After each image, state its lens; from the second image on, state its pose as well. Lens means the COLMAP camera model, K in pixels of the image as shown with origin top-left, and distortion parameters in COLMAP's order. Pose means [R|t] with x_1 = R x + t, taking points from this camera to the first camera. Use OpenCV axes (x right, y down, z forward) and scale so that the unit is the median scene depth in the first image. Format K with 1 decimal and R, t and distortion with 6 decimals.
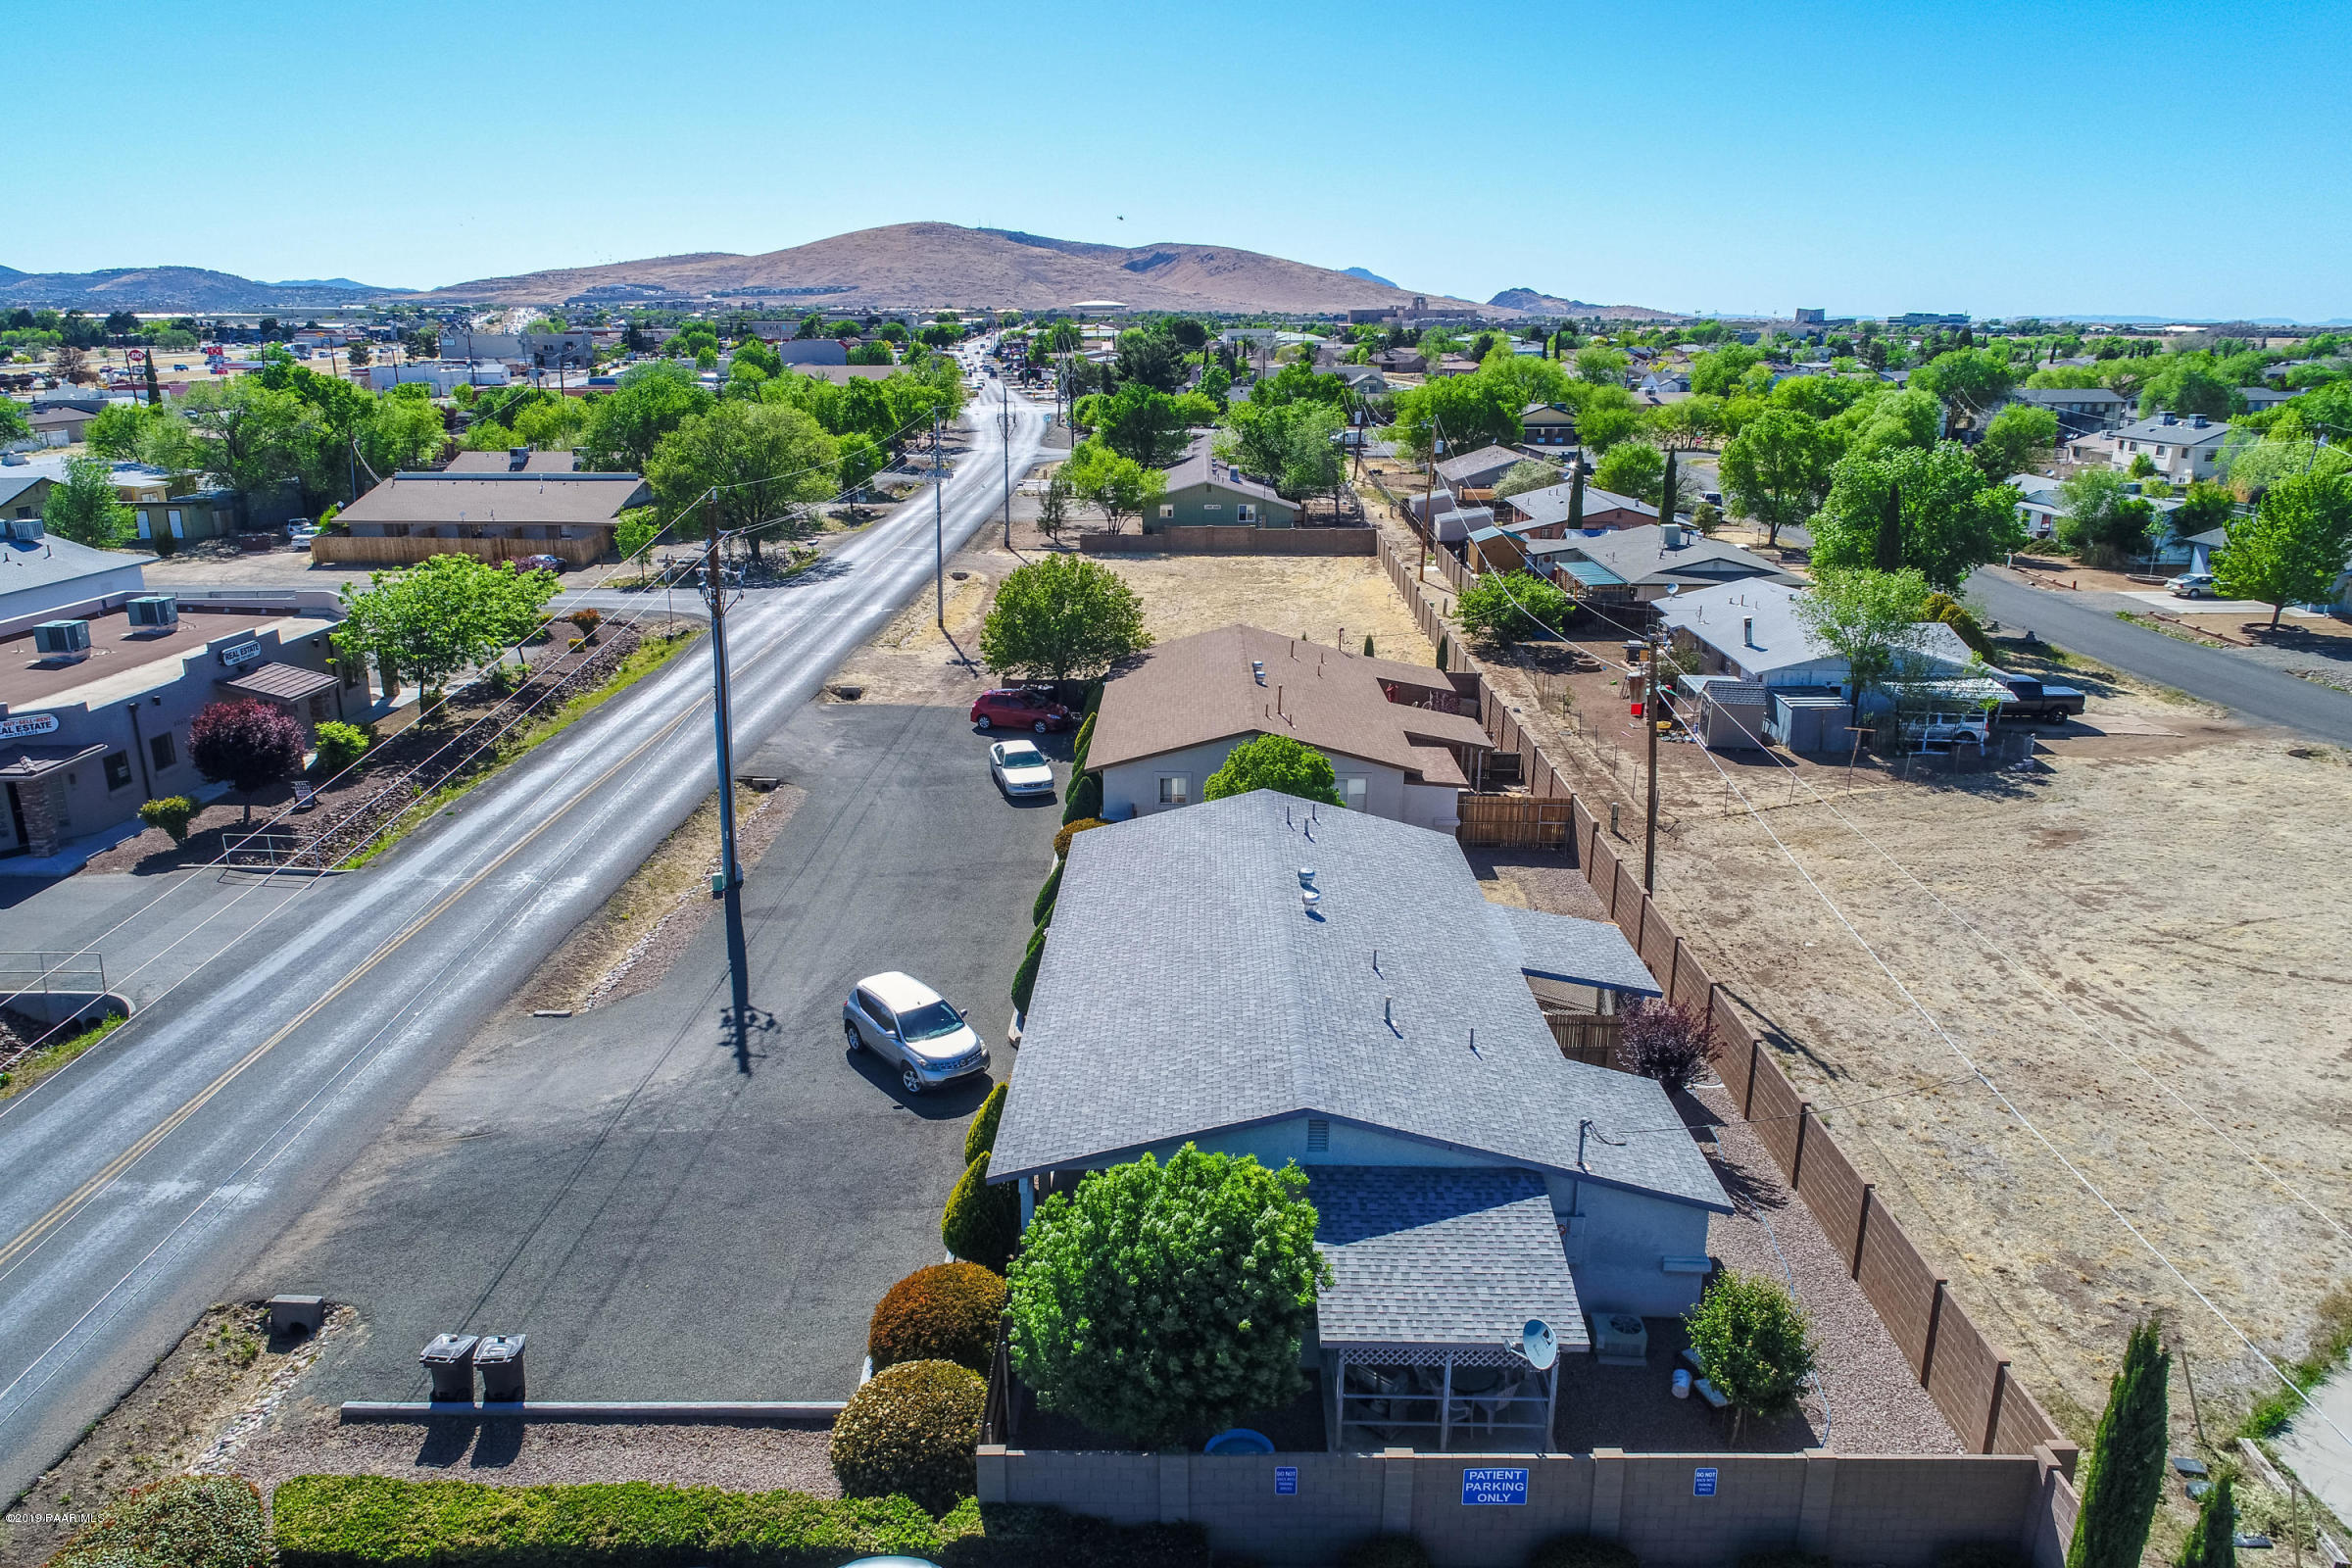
lens RADIAL K [[1563.9, 0, 1164.3], [0, 1563.9, 785.2], [0, 0, 1]] dist [-0.002445, -0.001233]
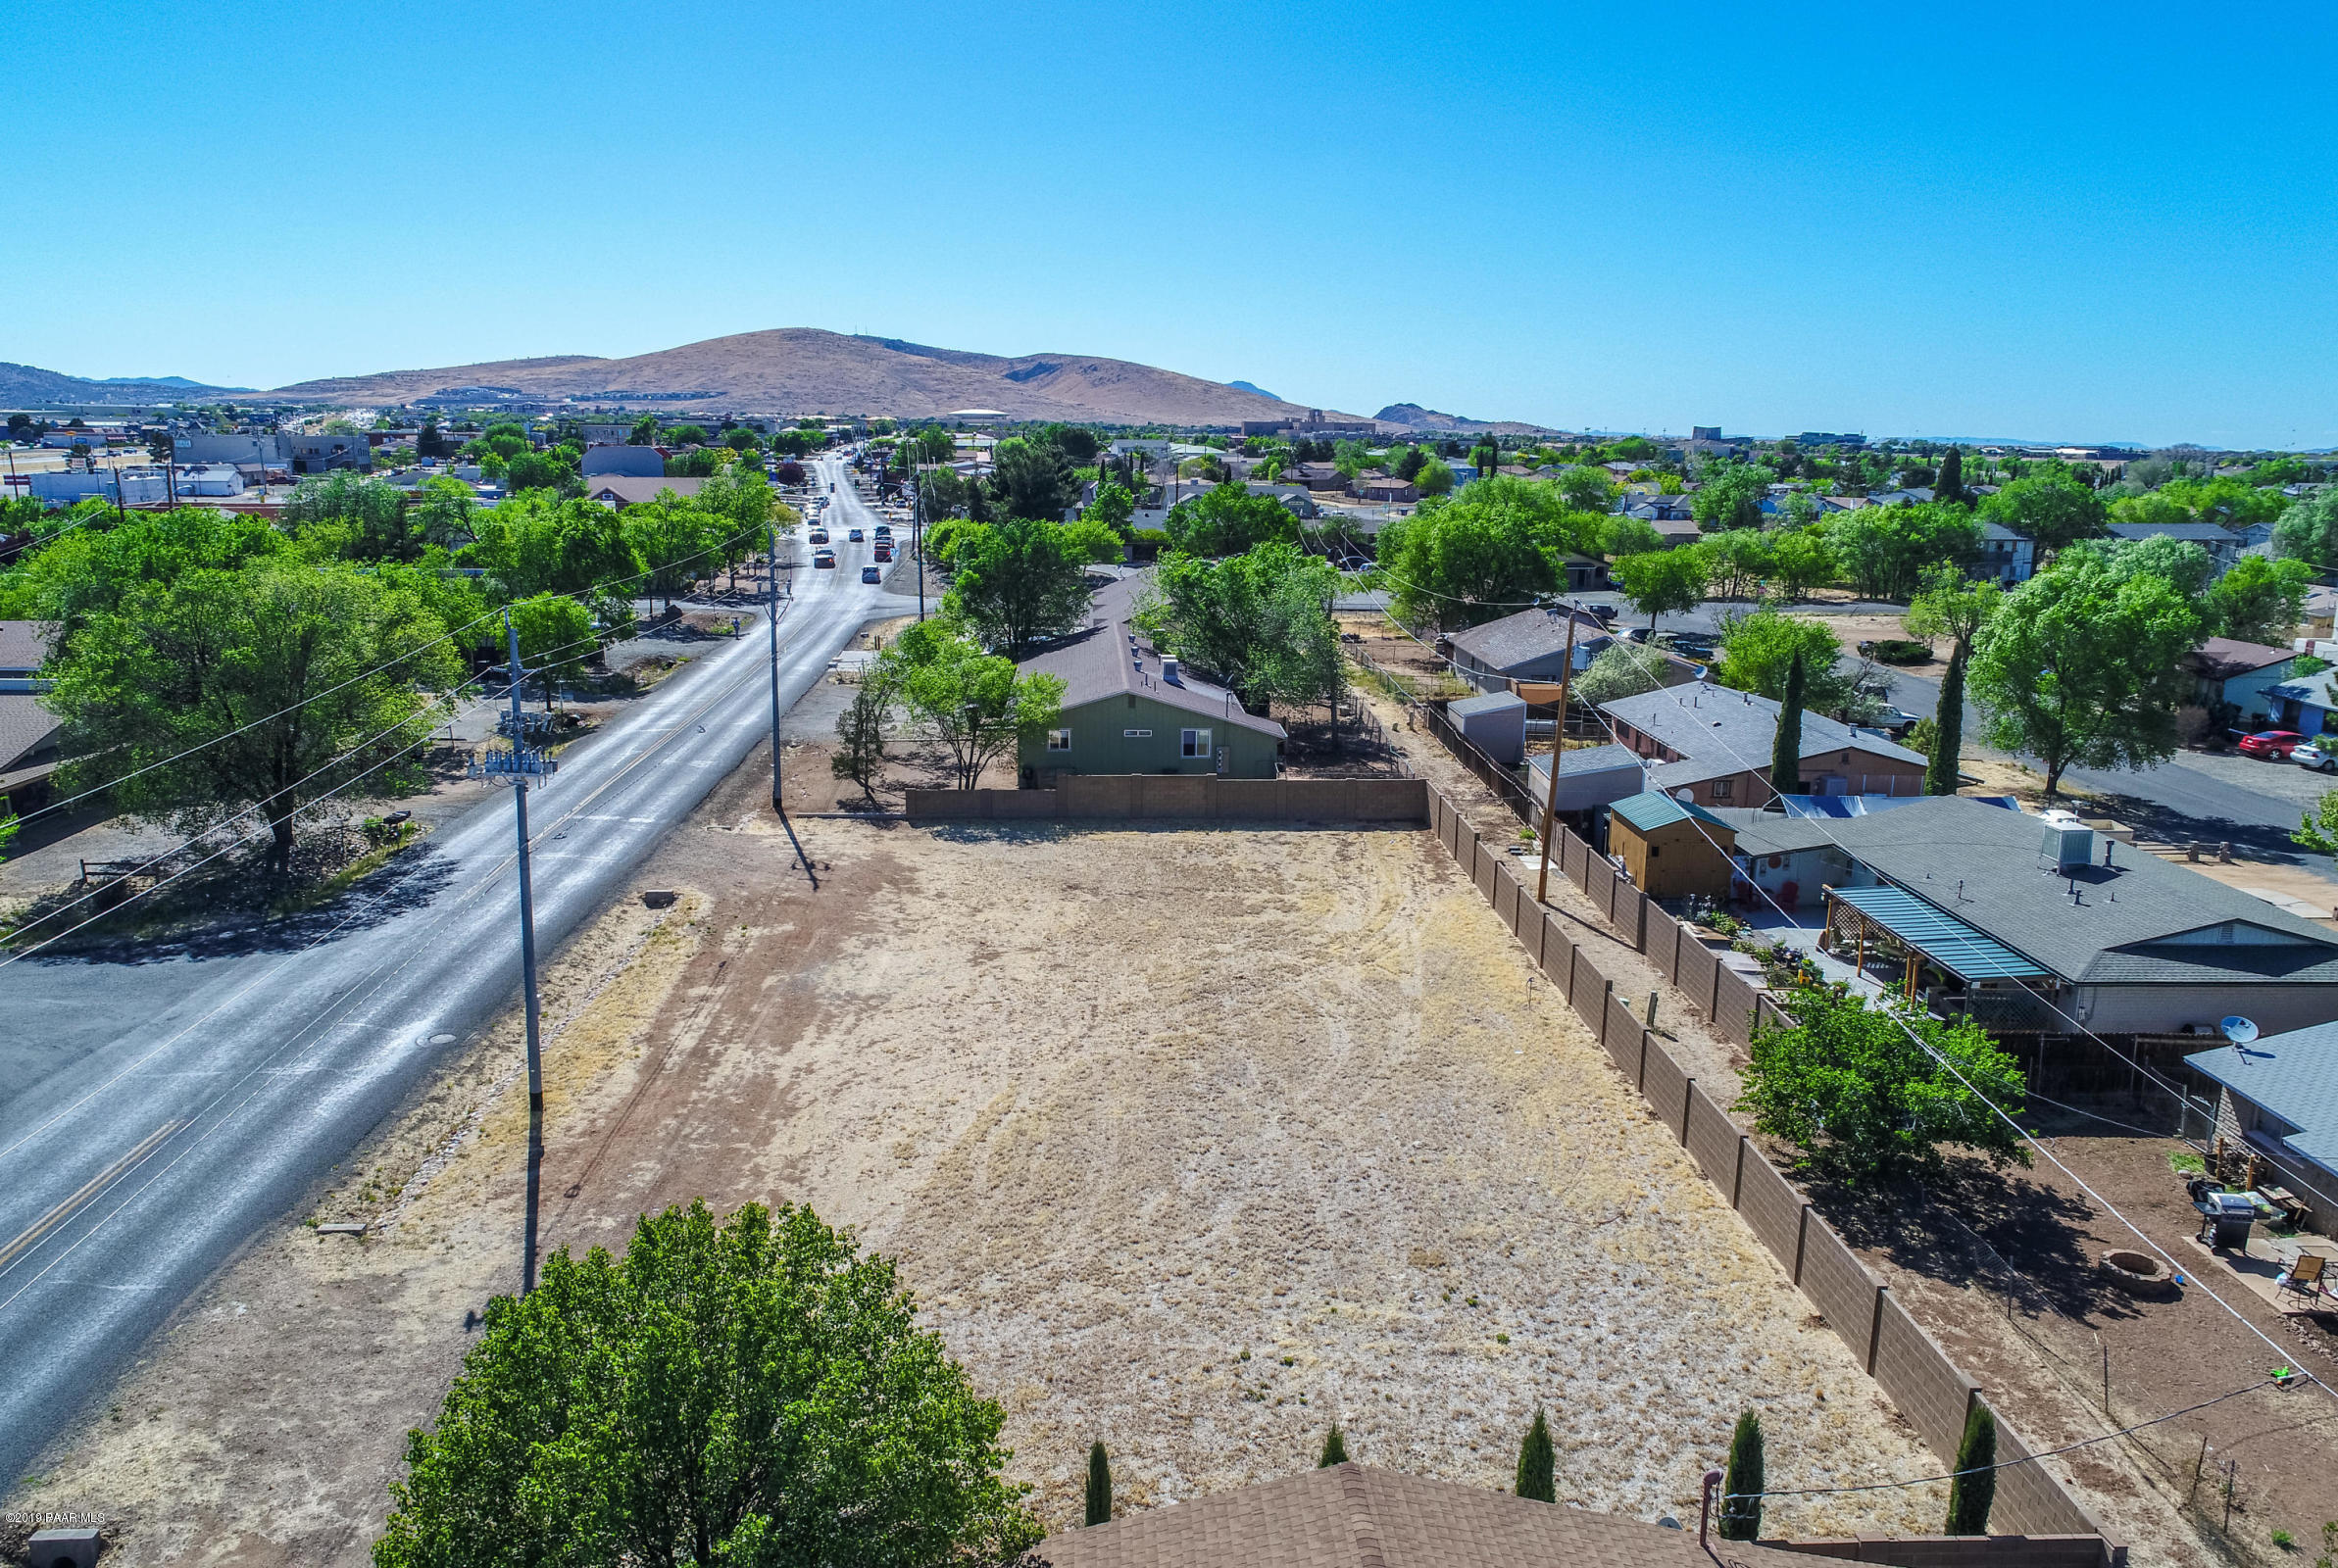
lens RADIAL K [[1629.2, 0, 1169.0], [0, 1629.2, 784.0], [0, 0, 1]] dist [-0.004211, 0.002263]
pose [[0.997250, -0.003477, 0.074027, -0.002334], [0.009080, 0.997106, -0.075480, -0.097569], [-0.073550, 0.075945, 0.994396, 0.341096]]
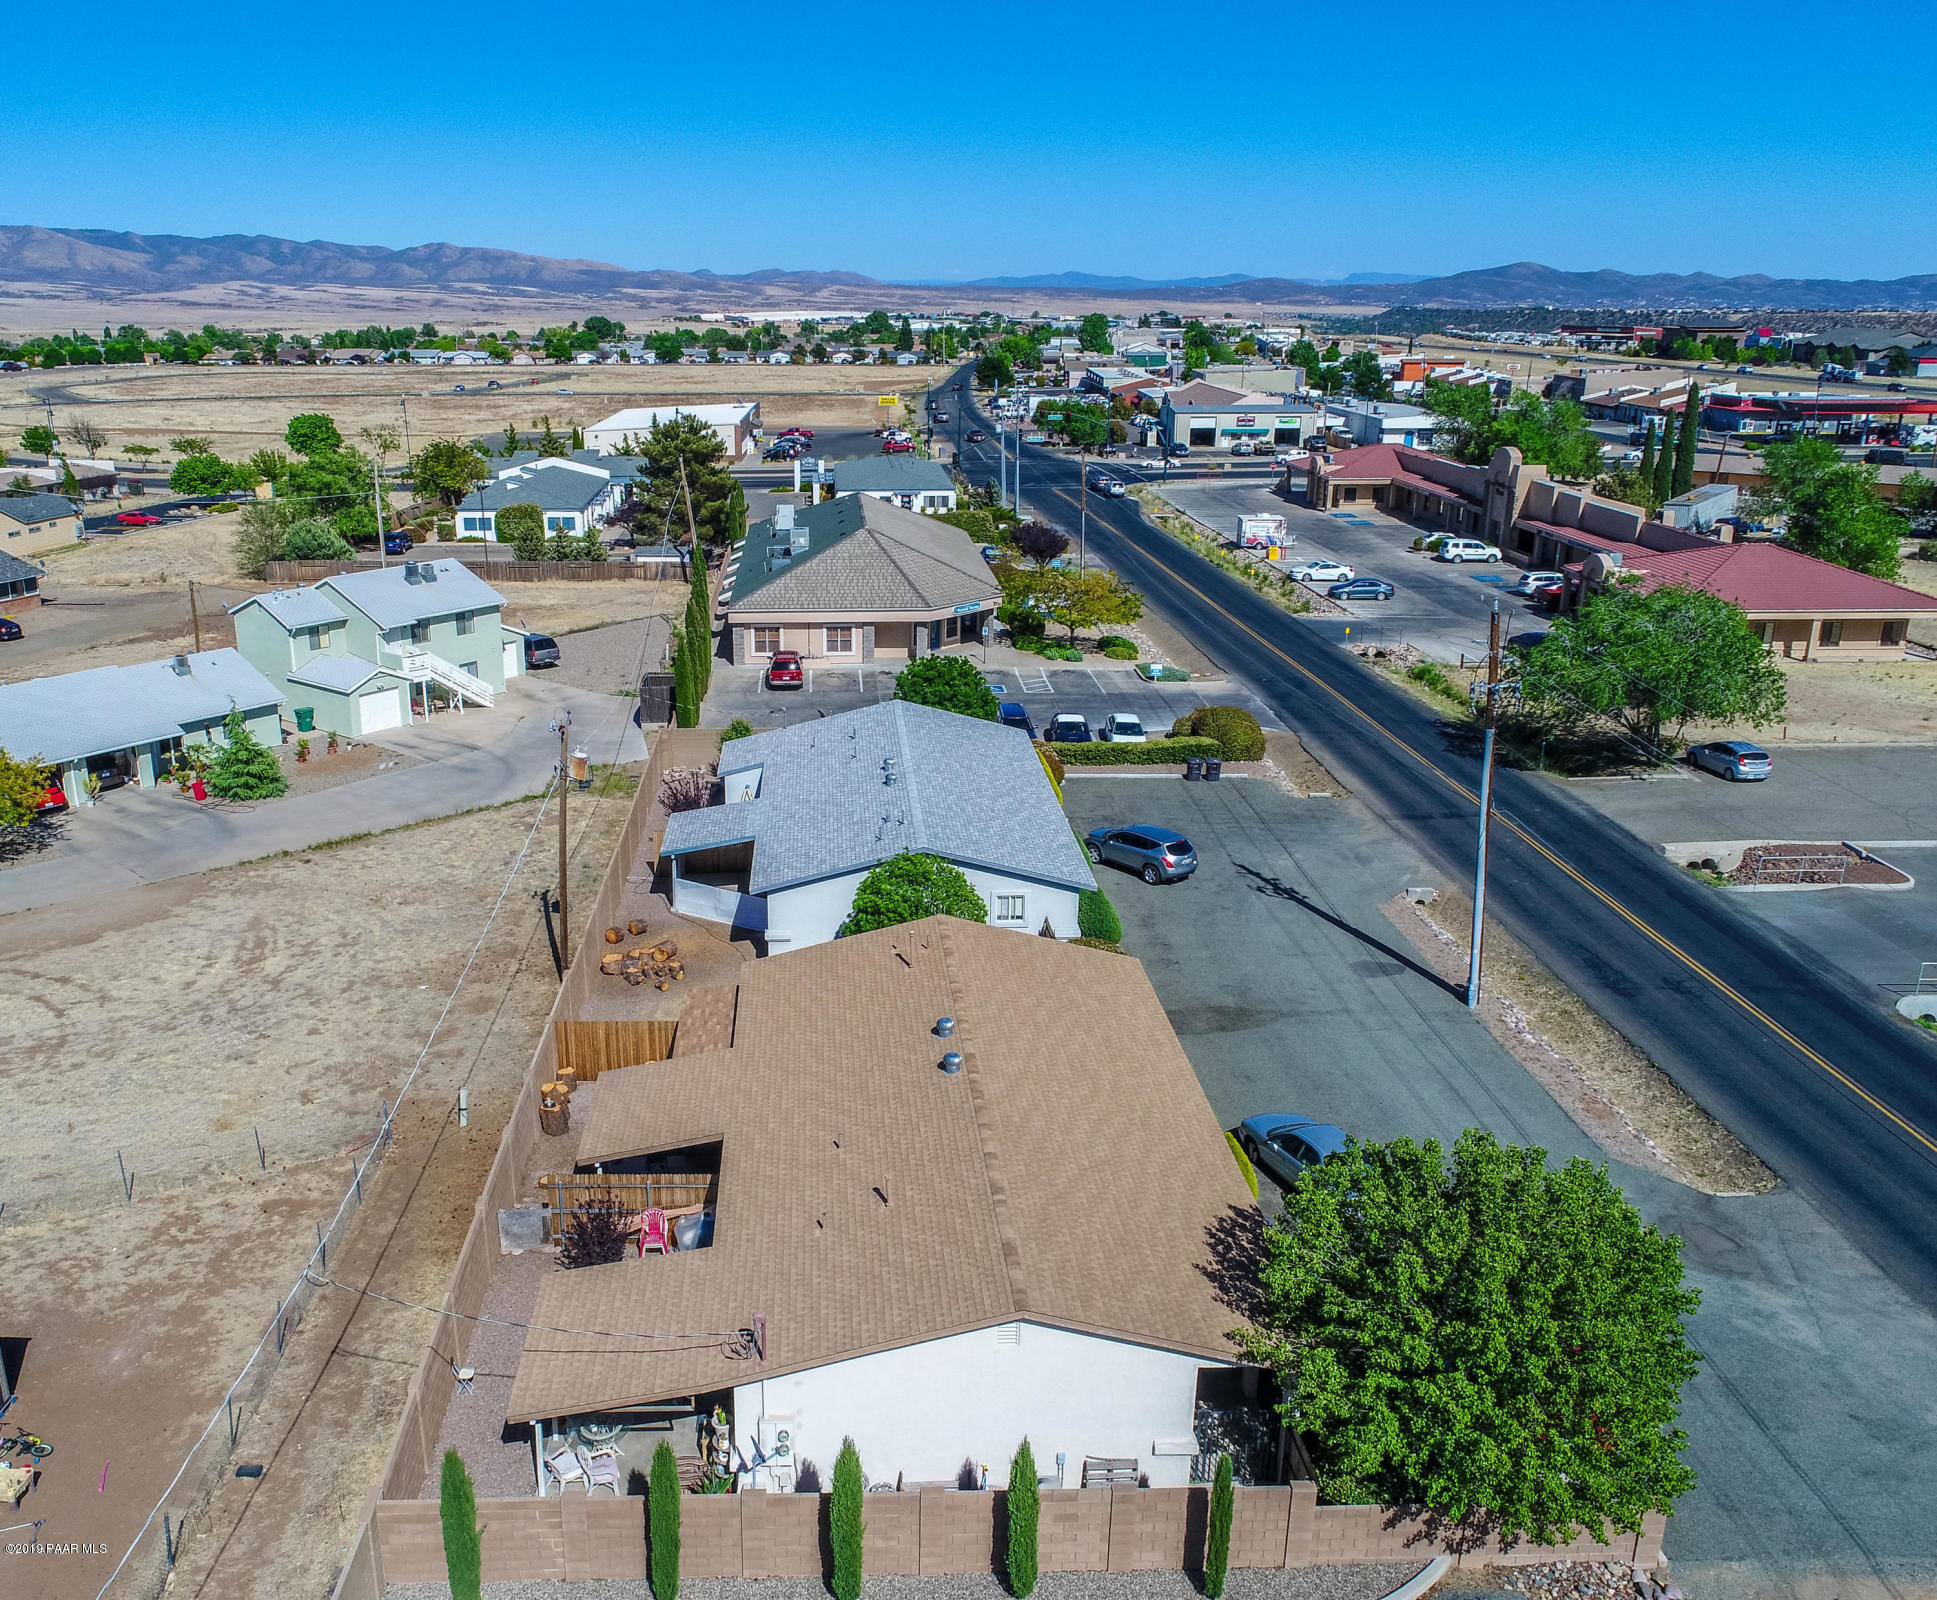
lens RADIAL K [[1660.3, 0, 847.7], [0, 1660.3, 799.3], [0, 0, 1]] dist [0.000708, -0.004184]
pose [[-0.999194, 0.015310, -0.037095, 0.050570], [-0.007843, 0.832025, 0.554683, -0.210838], [0.039356, 0.554527, -0.831234, 0.613433]]
